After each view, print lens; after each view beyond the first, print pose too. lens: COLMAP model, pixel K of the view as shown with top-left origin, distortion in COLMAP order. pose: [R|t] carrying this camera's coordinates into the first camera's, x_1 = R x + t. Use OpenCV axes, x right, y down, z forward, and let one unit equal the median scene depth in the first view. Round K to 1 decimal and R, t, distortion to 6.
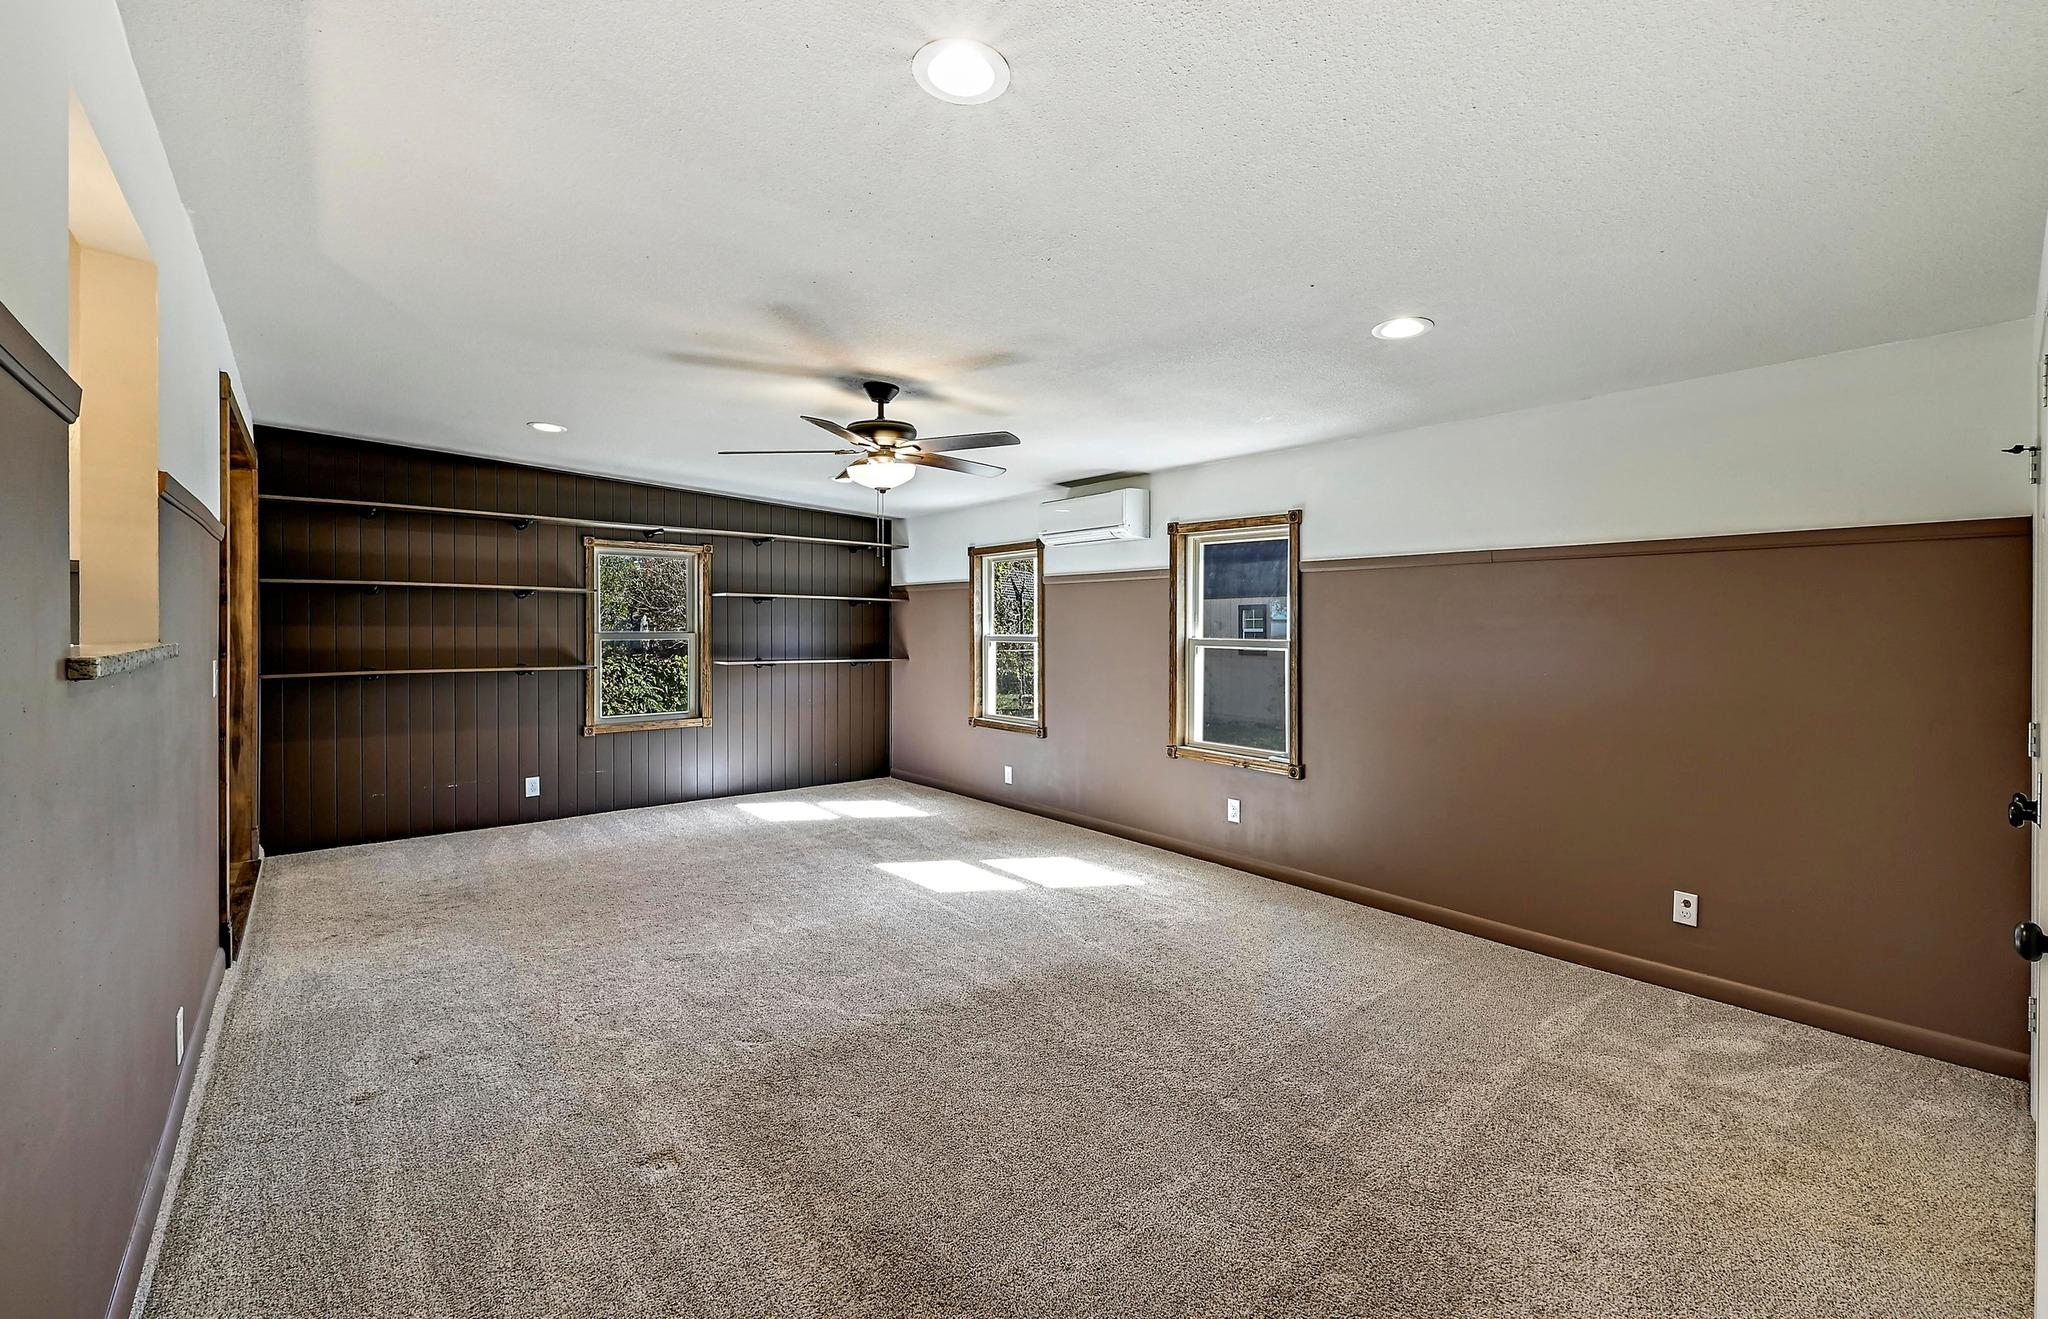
lens RADIAL K [[867.5, 0, 1035.9], [0, 867.5, 626.0], [0, 0, 1]] dist [0.003971, 0.000286]
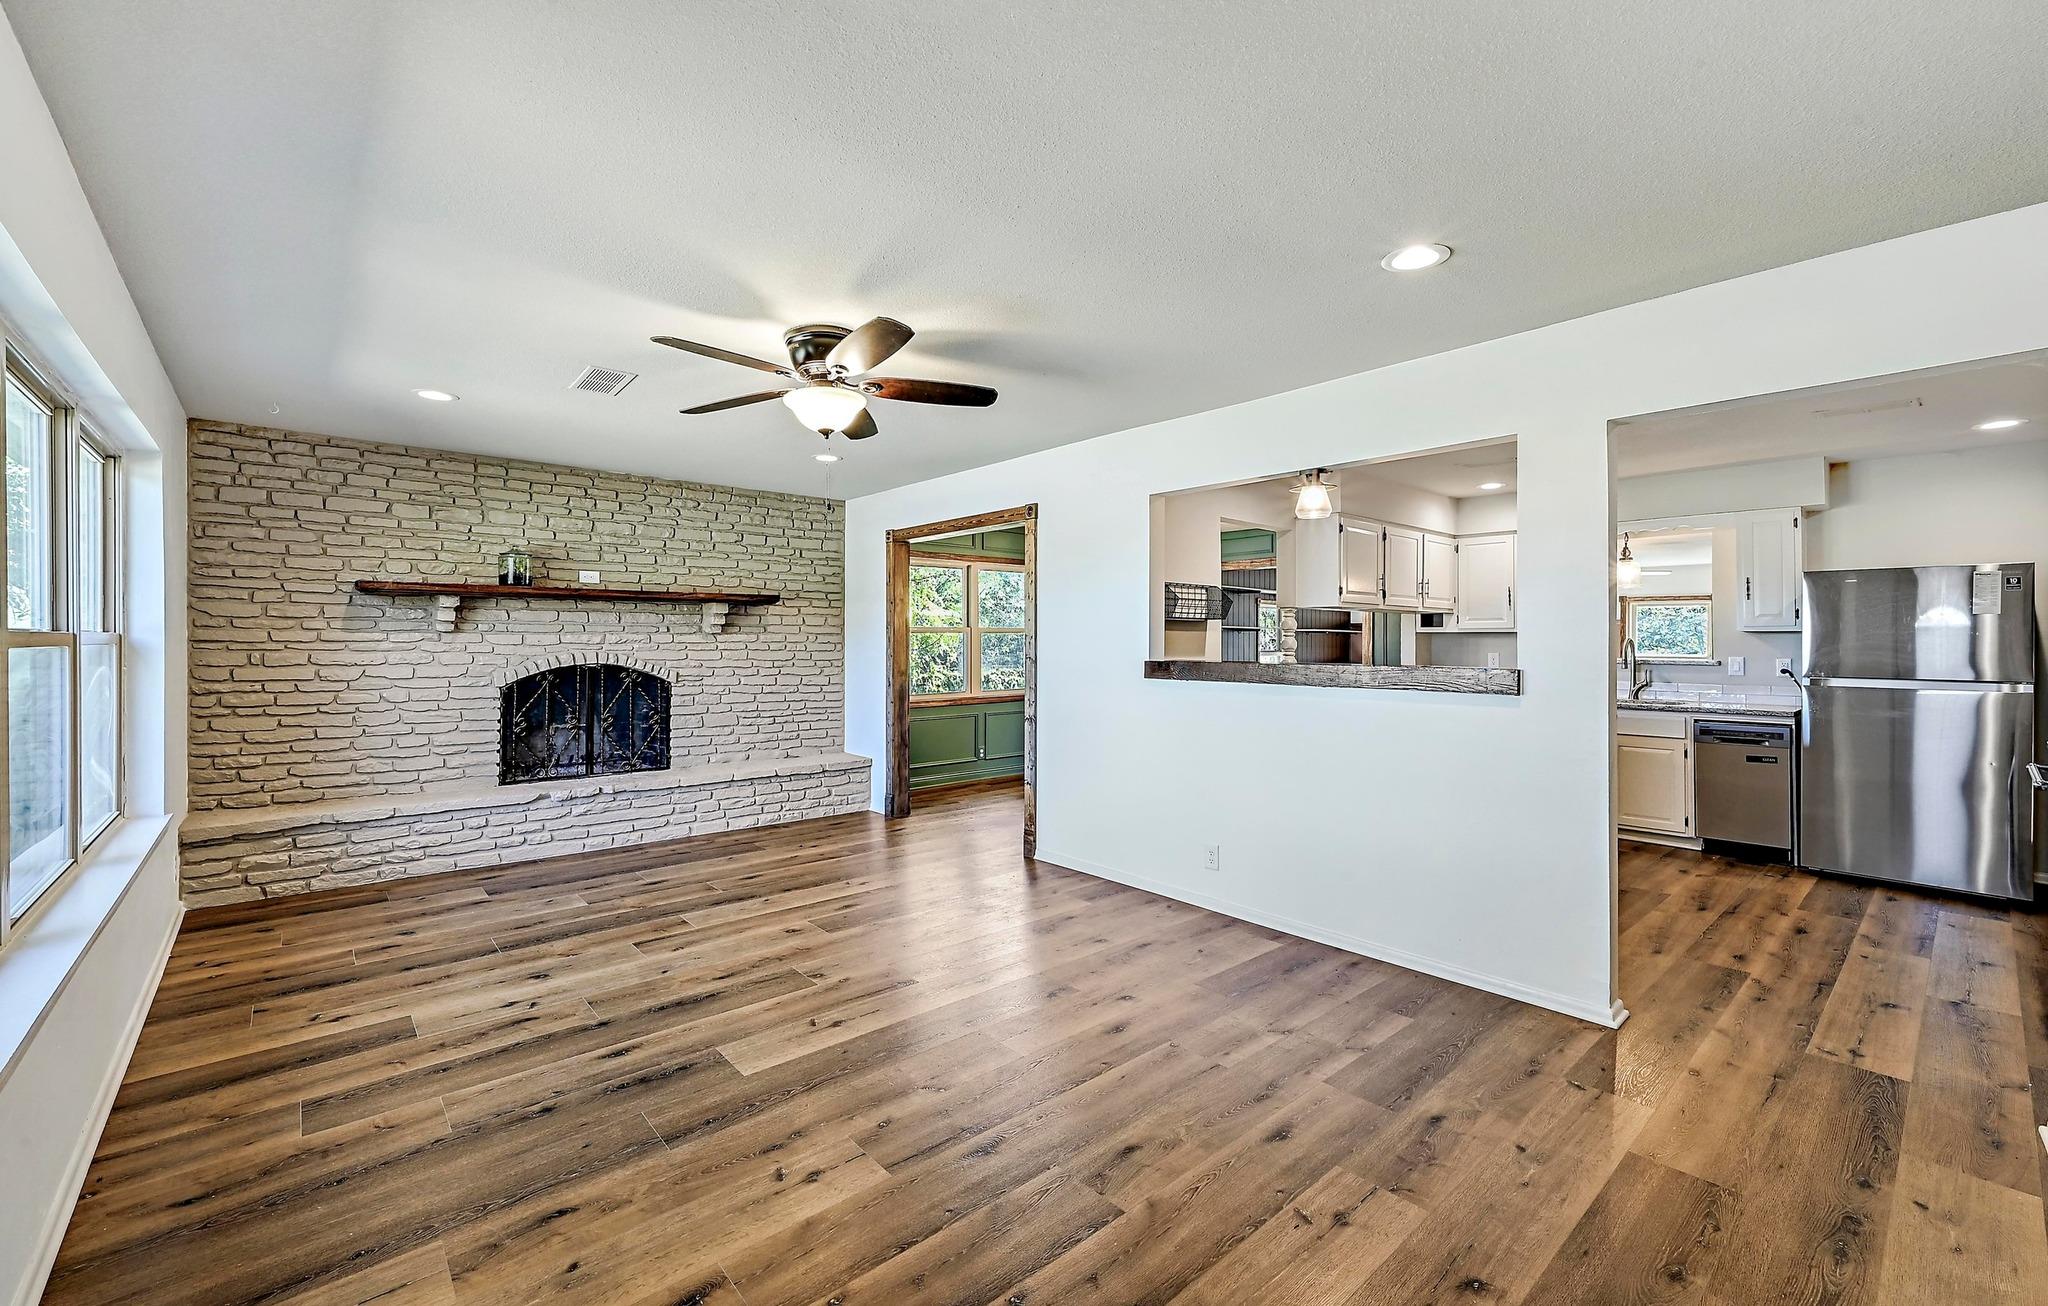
lens RADIAL K [[831.9, 0, 991.7], [0, 831.9, 646.7], [0, 0, 1]] dist [0.001835, -0.001009]
pose [[0.999982, -0.000145, 0.006080, -1.121065], [0.000116, 0.999989, 0.004736, -0.012259], [-0.006081, -0.004736, 0.999970, -0.770726]]
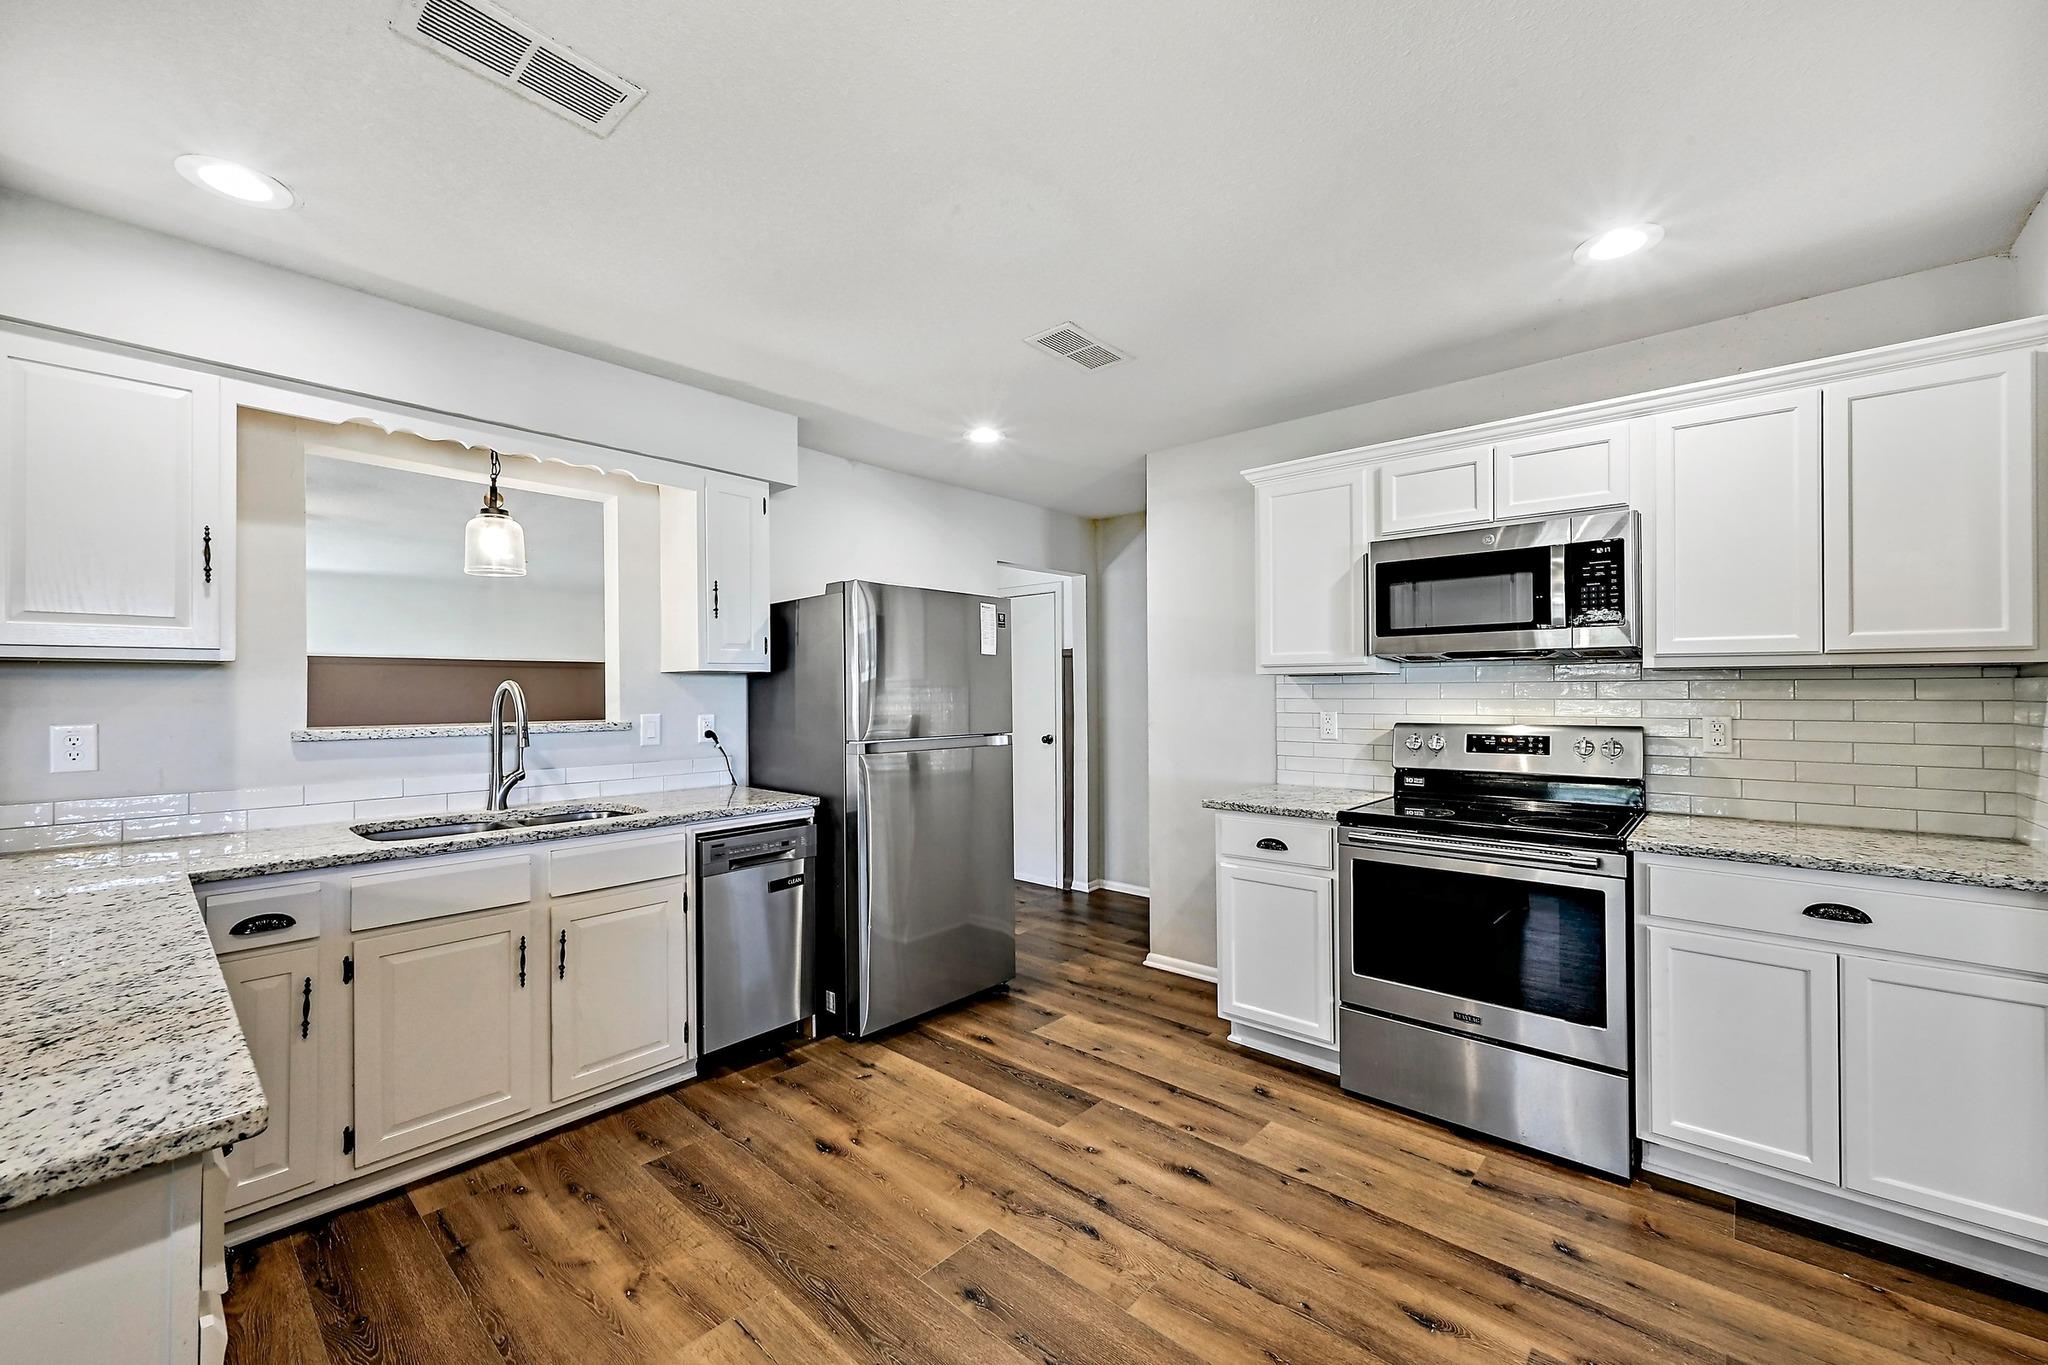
lens RADIAL K [[818.8, 0, 1043.7], [0, 818.8, 678.6], [0, 0, 1]] dist [0.001657, -0.000026]
pose [[-0.157065, 0.010585, 0.987532, -0.847926], [0.004886, 0.999939, -0.009941, -0.012802], [-0.987576, 0.003263, -0.157107, 0.010727]]
